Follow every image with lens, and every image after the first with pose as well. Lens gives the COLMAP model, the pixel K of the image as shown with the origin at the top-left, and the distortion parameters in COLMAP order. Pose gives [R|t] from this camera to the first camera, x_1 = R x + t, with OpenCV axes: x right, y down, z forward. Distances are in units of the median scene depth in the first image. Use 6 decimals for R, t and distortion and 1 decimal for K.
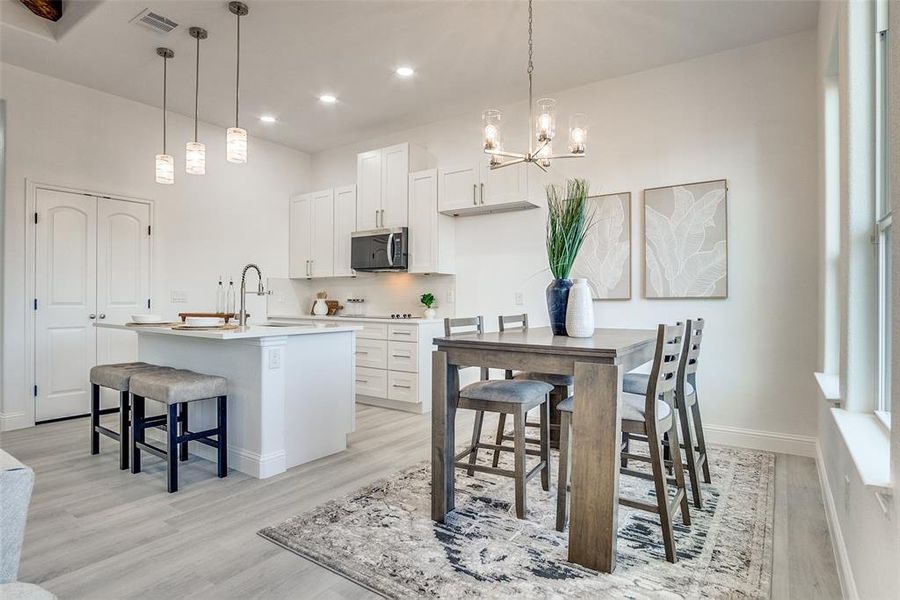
lens RADIAL K [[492.7, 0, 458.5], [0, 492.7, 294.5], [0, 0, 1]] dist [-0.035637, 0.009527]
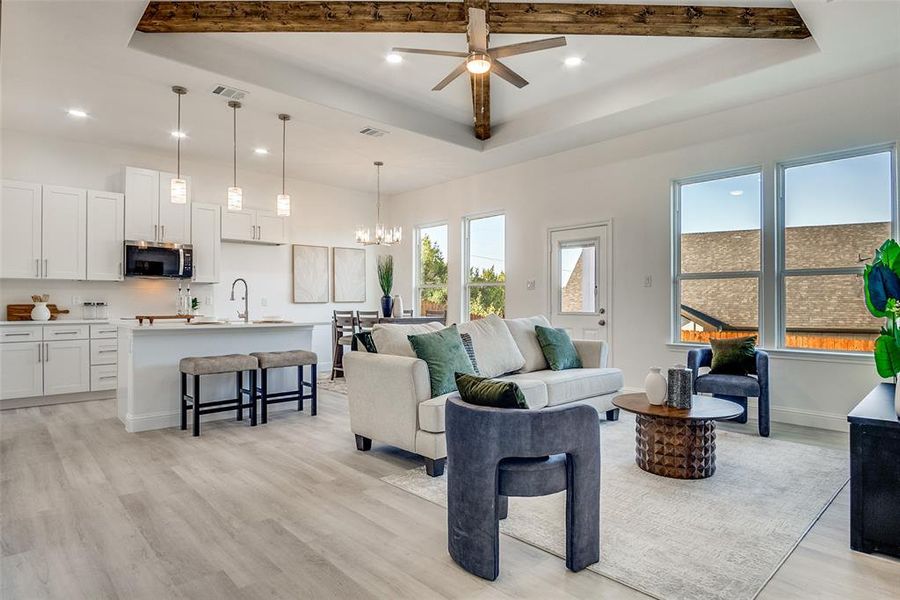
lens RADIAL K [[492.7, 0, 441.8], [0, 492.7, 306.9], [0, 0, 1]] dist [-0.035637, 0.009527]
pose [[0.236182, -0.010985, 0.971647, -1.477691], [-0.011030, 0.999841, 0.013985, -0.005214], [-0.971646, -0.014020, 0.236023, 0.098869]]
